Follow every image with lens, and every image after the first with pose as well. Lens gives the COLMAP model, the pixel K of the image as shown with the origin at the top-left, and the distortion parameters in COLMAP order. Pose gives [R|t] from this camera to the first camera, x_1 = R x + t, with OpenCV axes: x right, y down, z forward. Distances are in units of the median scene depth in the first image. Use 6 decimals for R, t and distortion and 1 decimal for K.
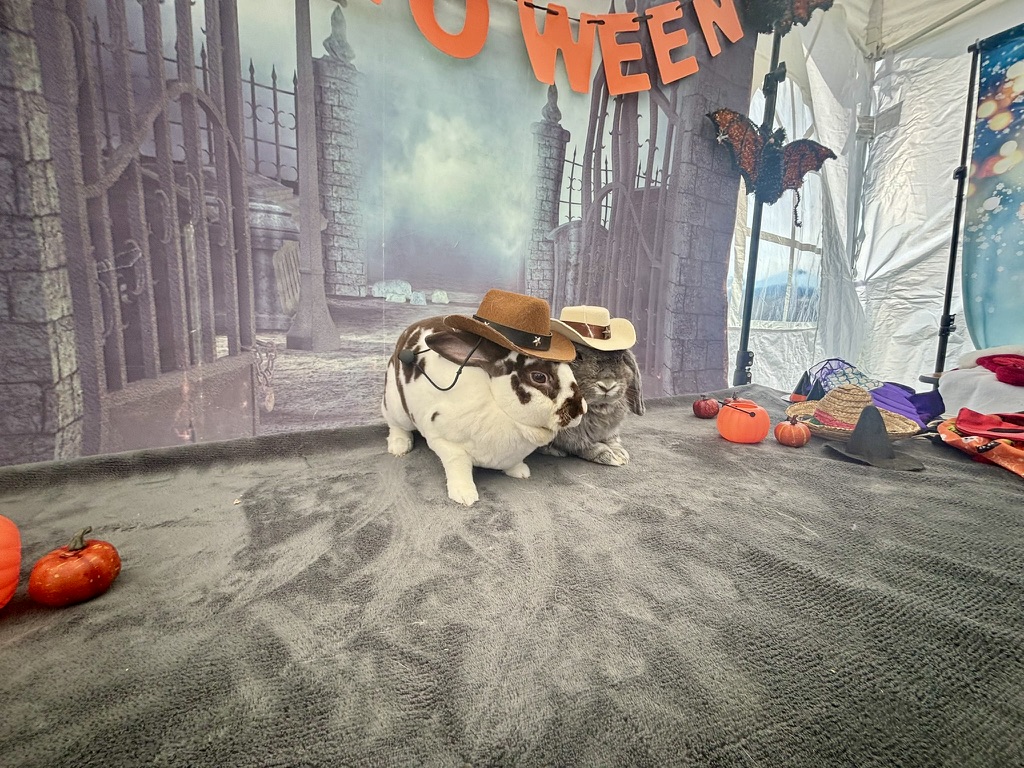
lens RADIAL K [[416.2, 0, 512.0], [0, 416.2, 384.0], [0, 0, 1]] dist [-0.017054, 0.000664]
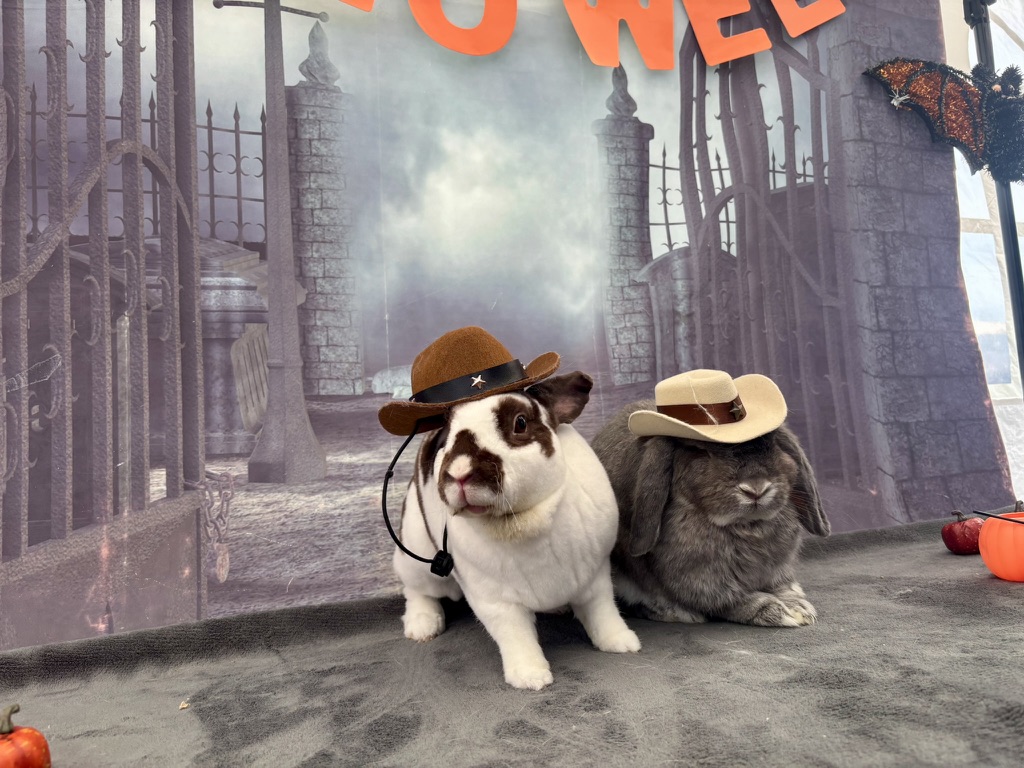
lens RADIAL K [[846.8, 0, 512.0], [0, 846.8, 384.0], [0, 0, 1]] dist [0.002064, -0.089169]
pose [[0.986396, -0.108135, -0.123814, 0.048103], [0.071956, 0.961217, -0.266240, 0.153896], [0.147802, 0.253709, 0.955922, -0.255558]]
